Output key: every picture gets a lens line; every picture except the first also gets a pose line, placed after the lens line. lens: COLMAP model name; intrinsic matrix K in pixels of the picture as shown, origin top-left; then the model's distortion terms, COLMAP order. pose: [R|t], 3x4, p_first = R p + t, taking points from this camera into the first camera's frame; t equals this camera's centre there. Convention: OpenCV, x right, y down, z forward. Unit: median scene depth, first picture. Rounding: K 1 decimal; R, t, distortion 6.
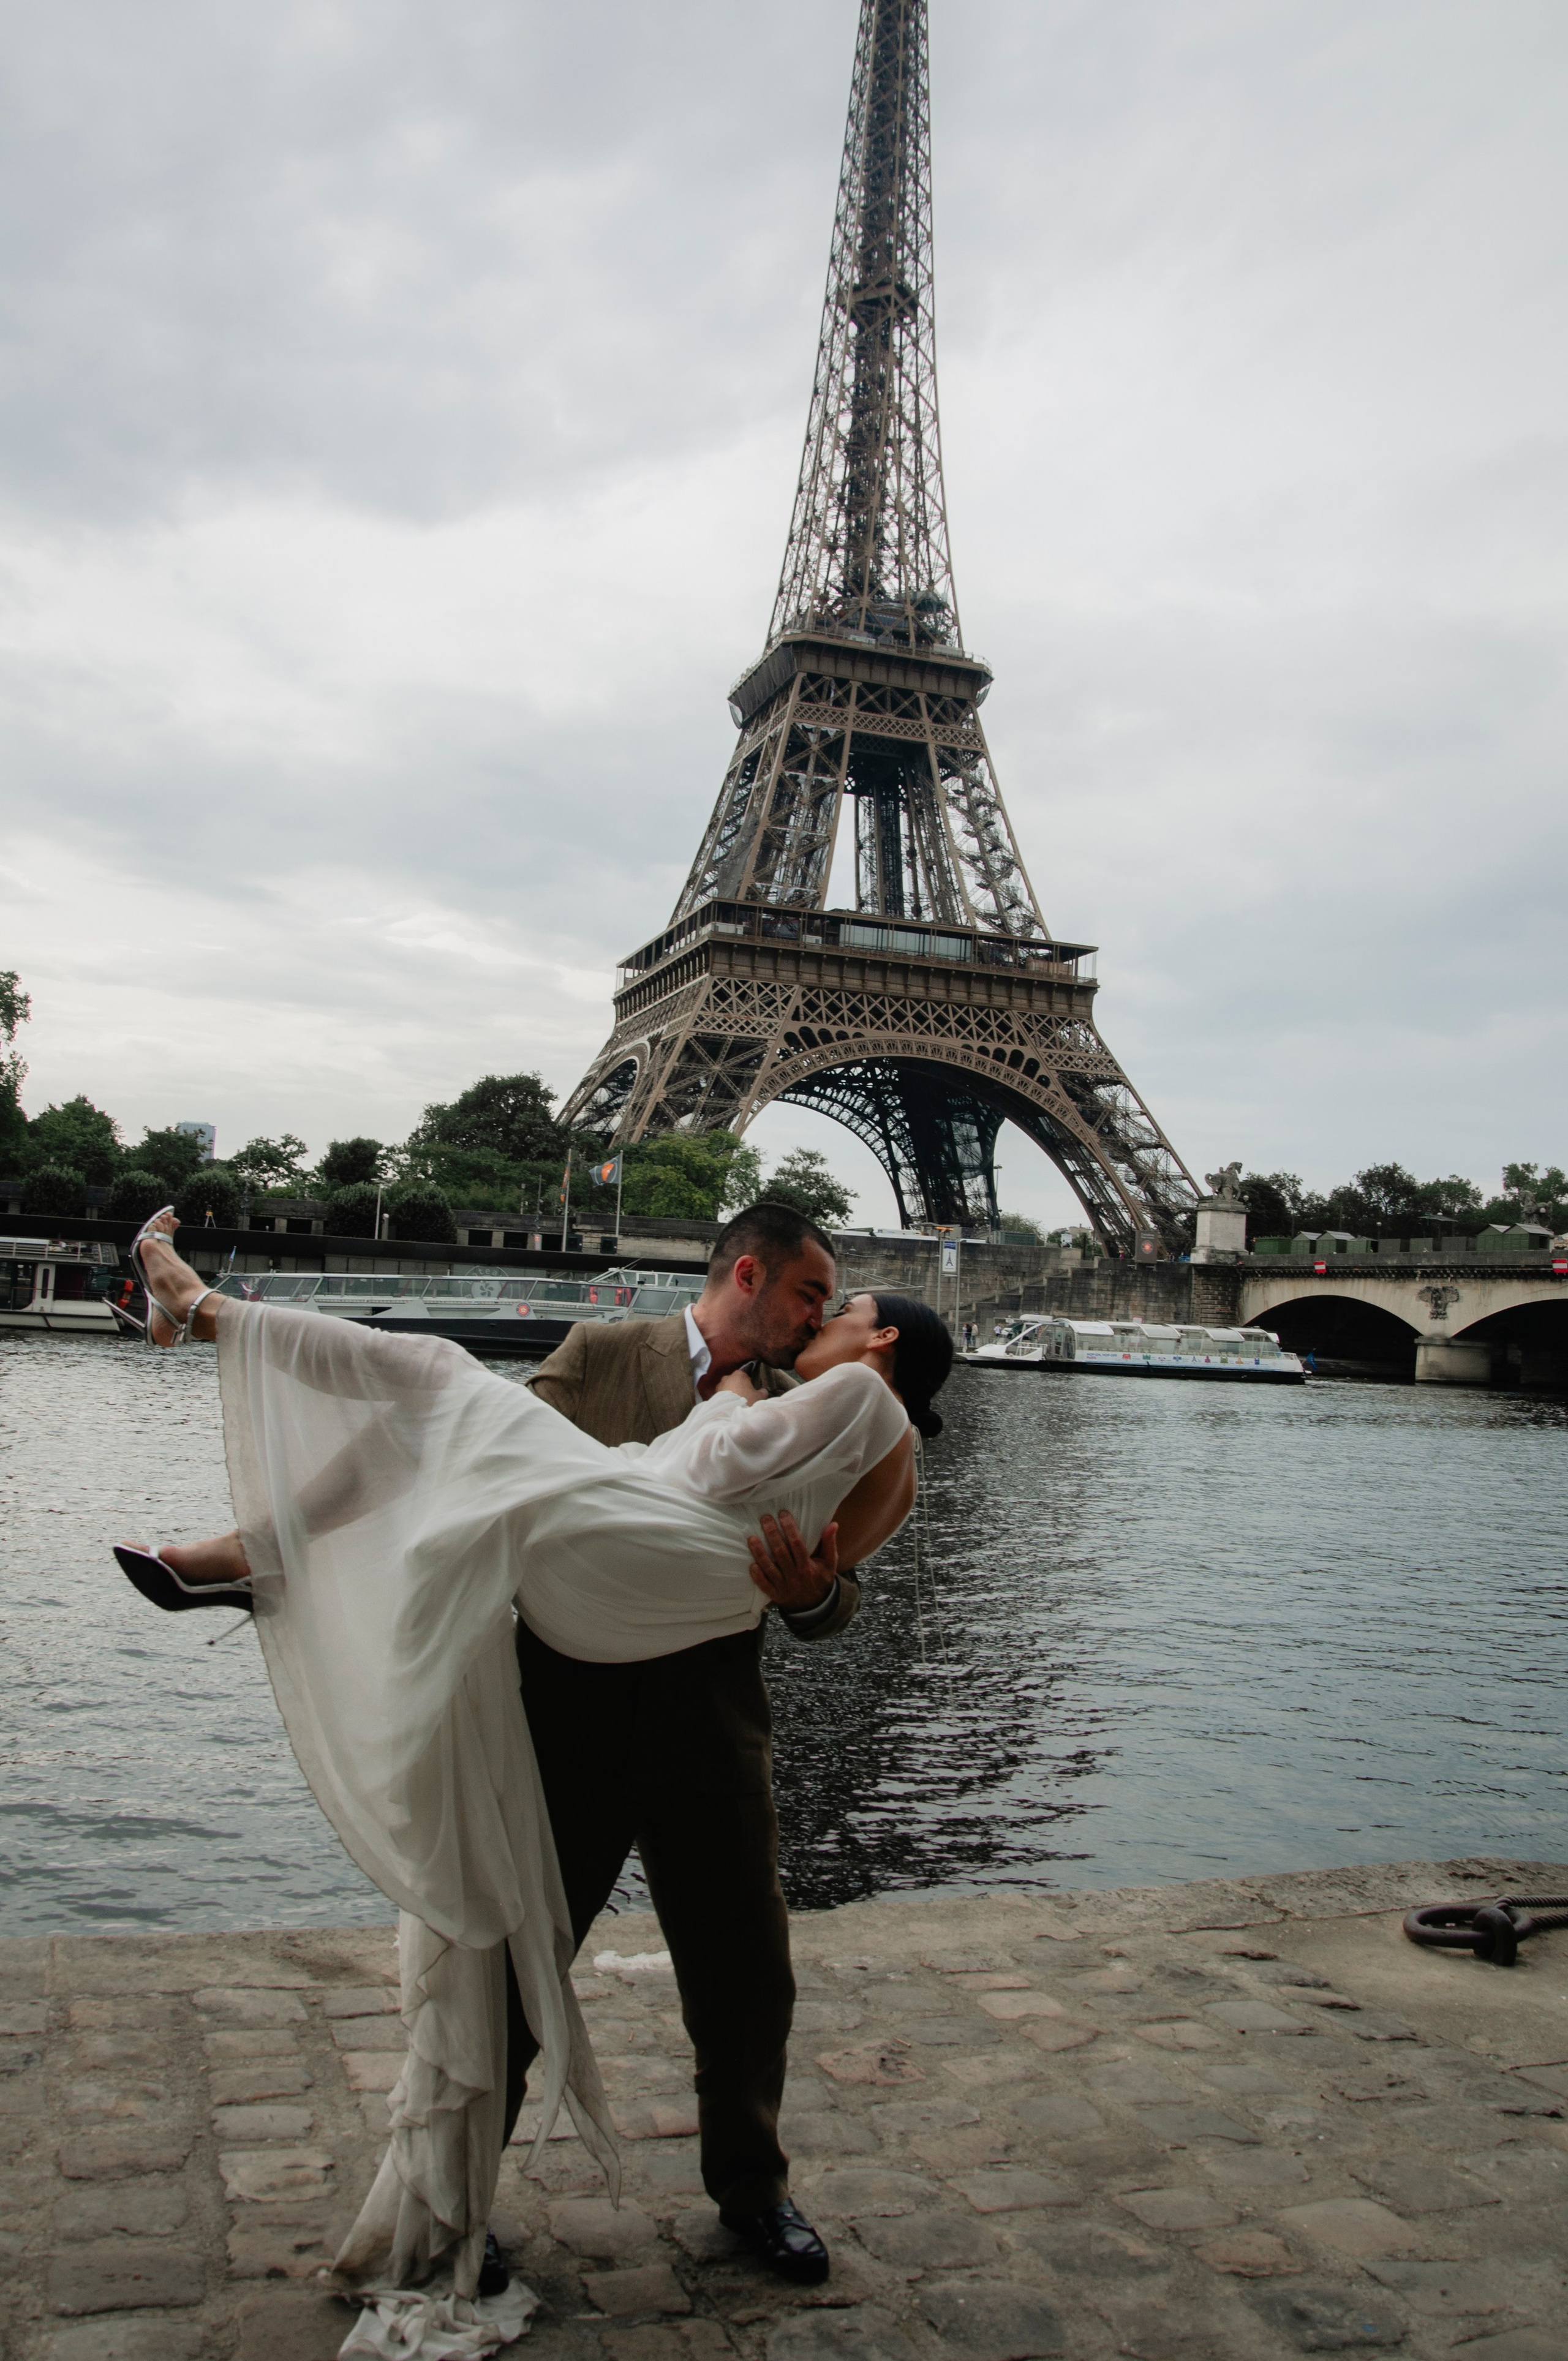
lens RADIAL K [[1883.1, 0, 746.0], [0, 1883.1, 1173.0], [0, 0, 1]] dist [-0.162625, 0.141411]
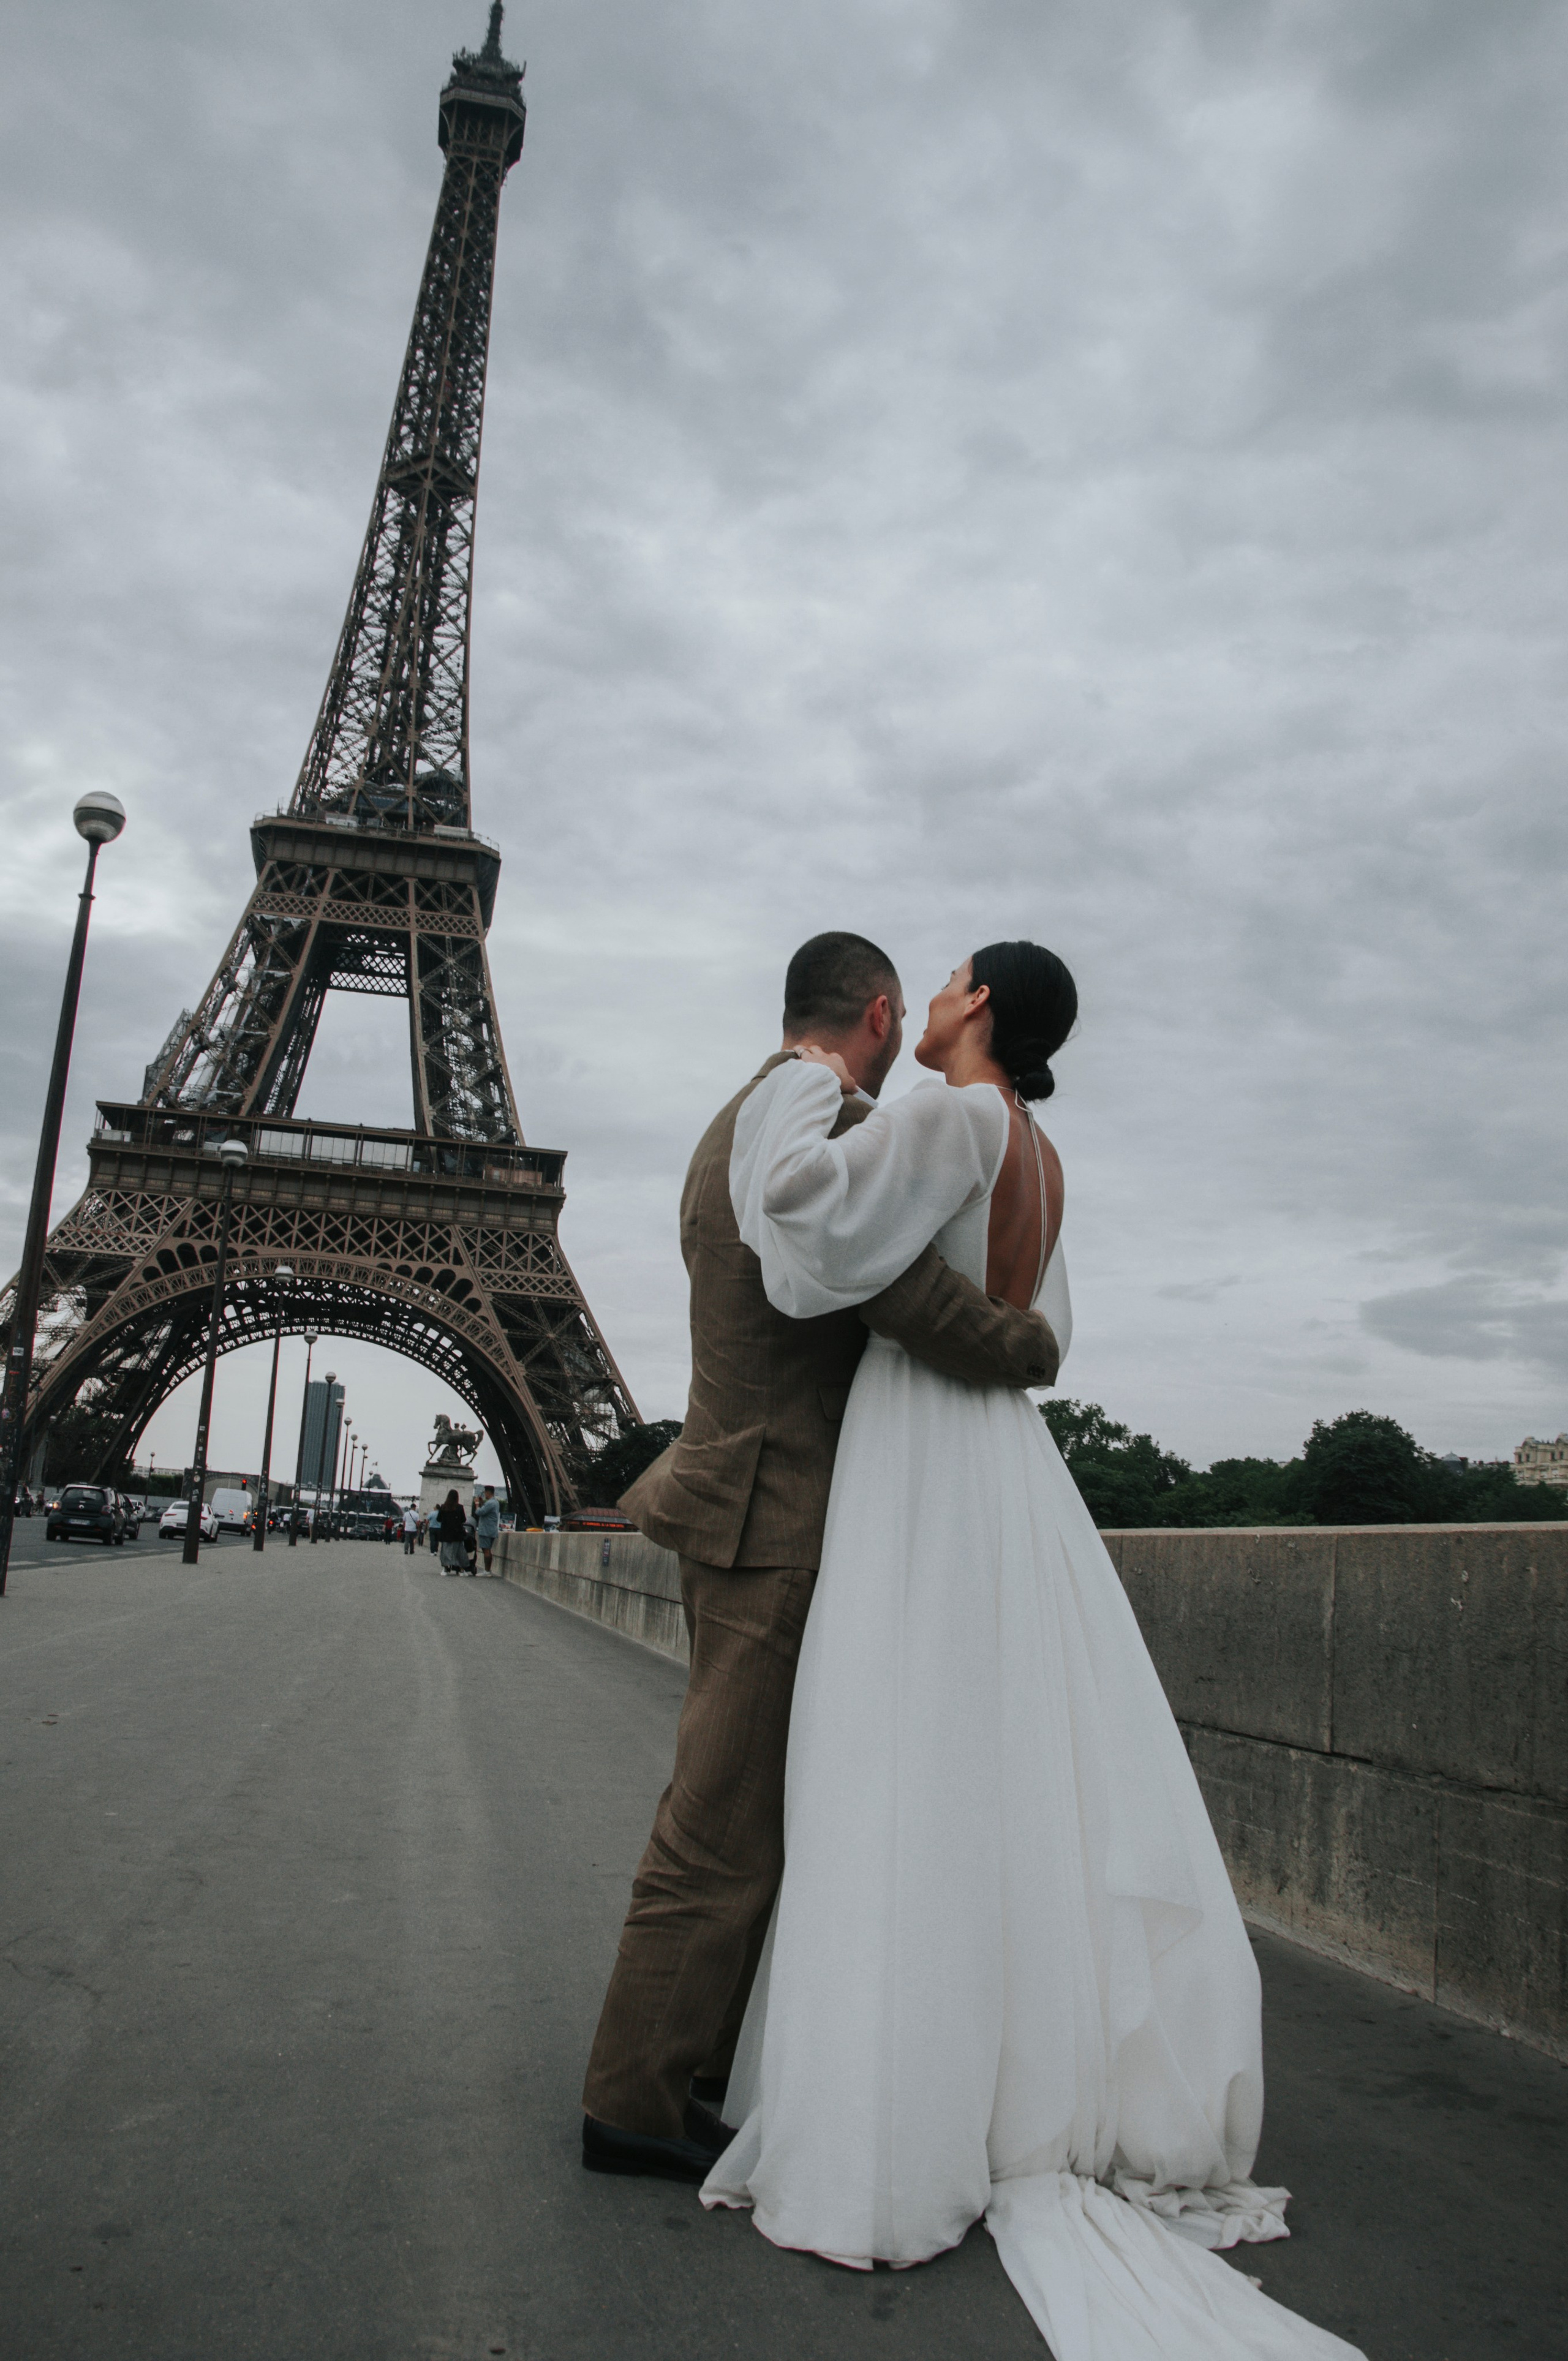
lens RADIAL K [[1899.6, 0, 783.9], [0, 1899.6, 1181.1], [0, 0, 1]] dist [-0.167626, 0.150718]
pose [[0.995997, -0.017614, -0.087635, 0.357887], [0.004158, 0.988461, -0.151416, 0.024865], [0.089291, 0.150446, 0.984578, 0.149453]]
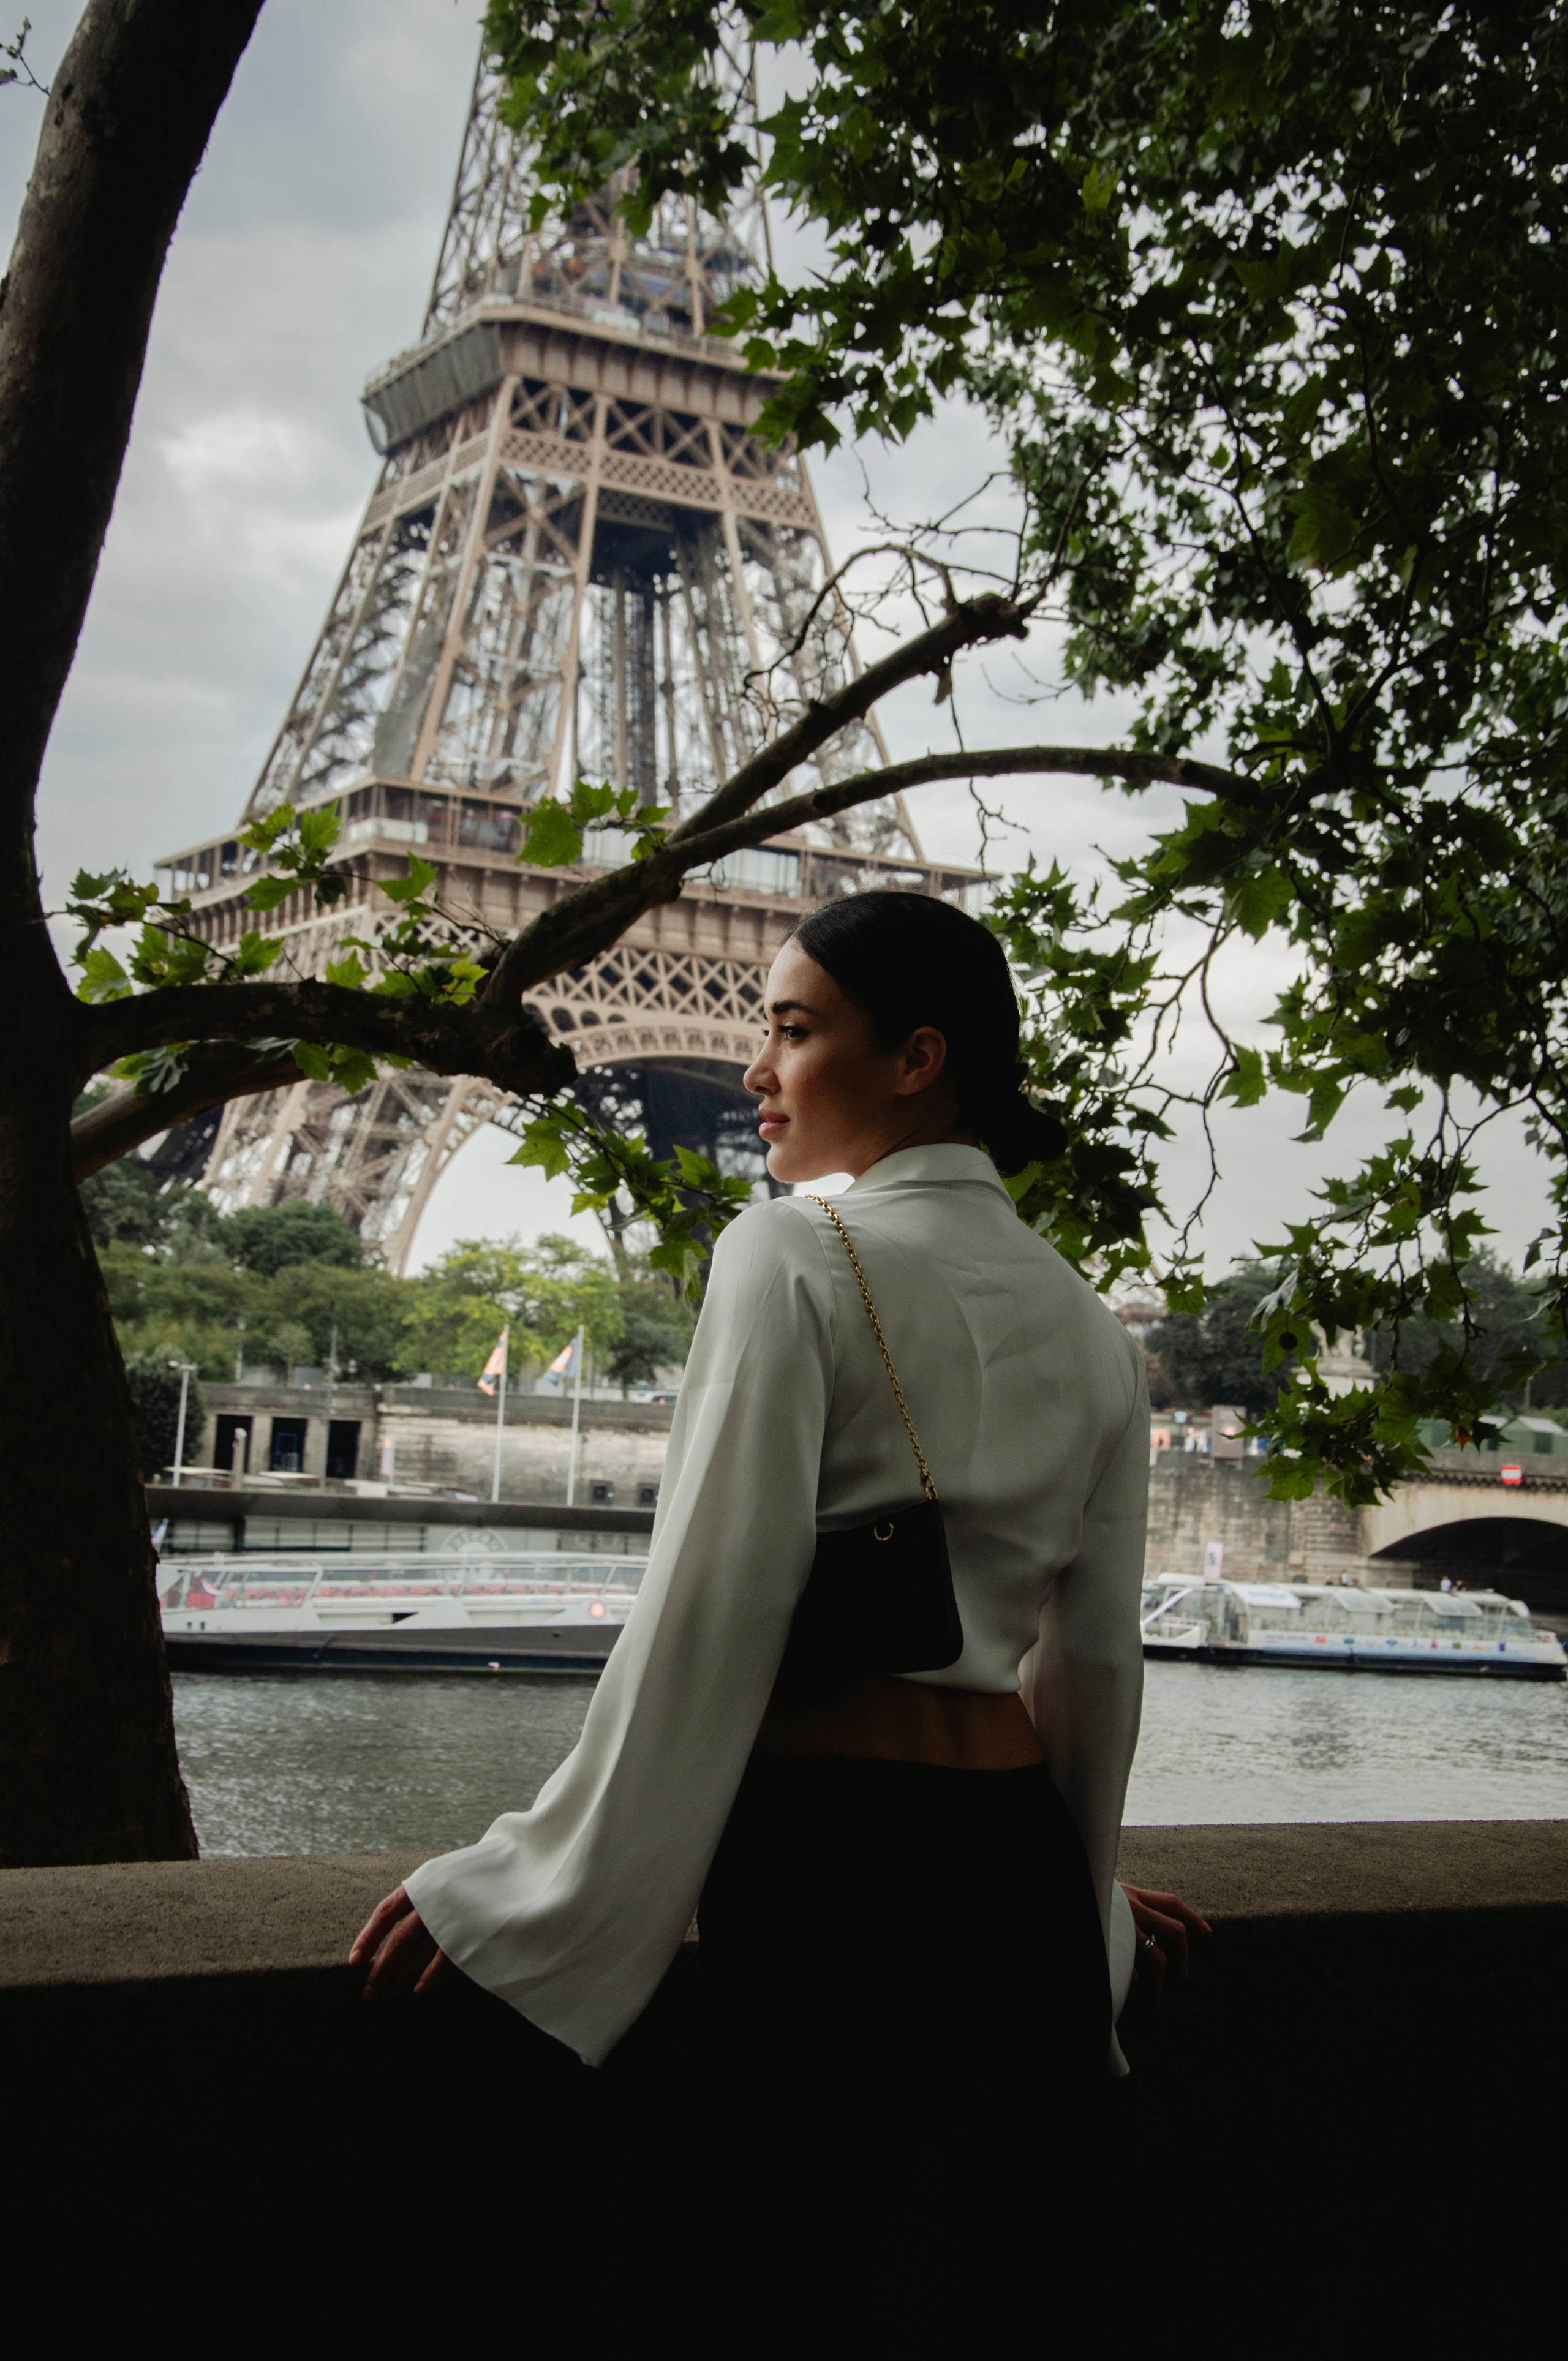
lens RADIAL K [[3428.7, 0, 782.3], [0, 3428.7, 1182.8], [0, 0, 1]] dist [0.182048, 0.018203]
pose [[0.982902, 0.016297, 0.183409, -0.081354], [-0.017548, 0.999833, 0.005198, -0.025994], [-0.183294, -0.008328, 0.983023, -0.072968]]
